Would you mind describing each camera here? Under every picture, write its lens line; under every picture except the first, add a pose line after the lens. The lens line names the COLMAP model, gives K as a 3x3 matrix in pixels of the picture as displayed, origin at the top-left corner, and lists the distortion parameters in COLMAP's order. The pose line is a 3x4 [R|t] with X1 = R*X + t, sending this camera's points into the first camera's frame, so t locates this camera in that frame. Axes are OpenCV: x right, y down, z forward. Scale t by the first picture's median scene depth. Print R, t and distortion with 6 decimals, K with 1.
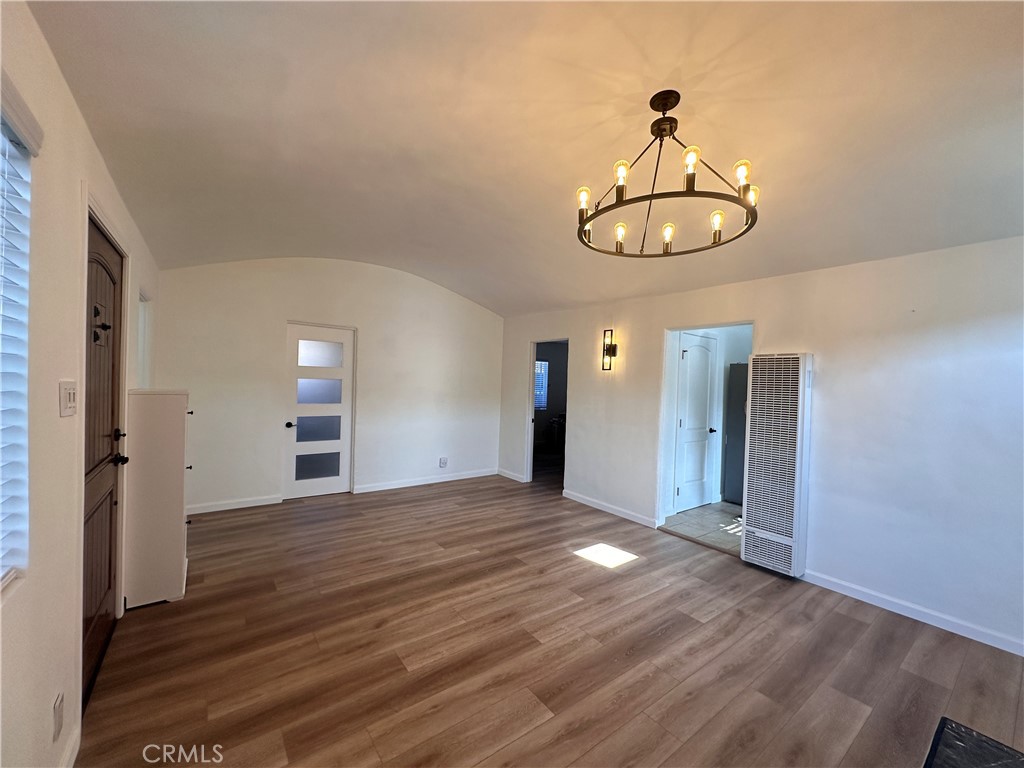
lens RADIAL K [[408.5, 0, 511.5], [0, 408.5, 382.2], [0, 0, 1]] dist [-0.002970, 0.001141]
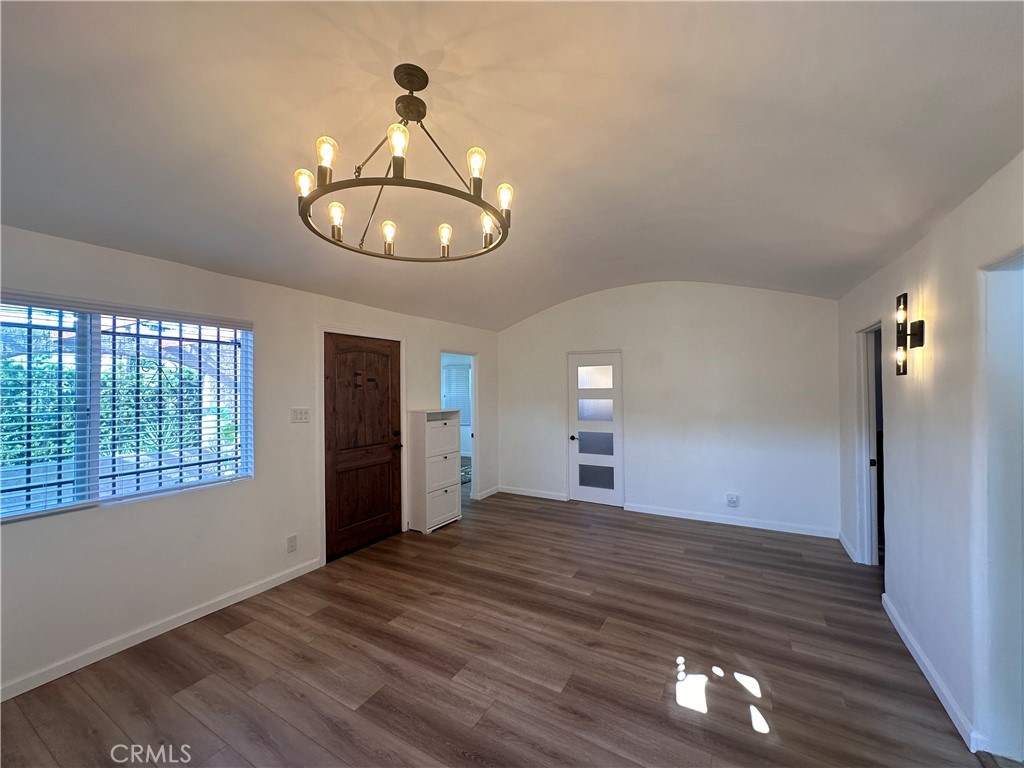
lens RADIAL K [[408.5, 0, 513.1], [0, 408.5, 385.7], [0, 0, 1]] dist [-0.002970, 0.001141]
pose [[0.397662, -0.042559, -0.916544, 0.734404], [0.017425, 0.999094, -0.038832, -0.008908], [0.917366, -0.000529, 0.398044, 0.526129]]
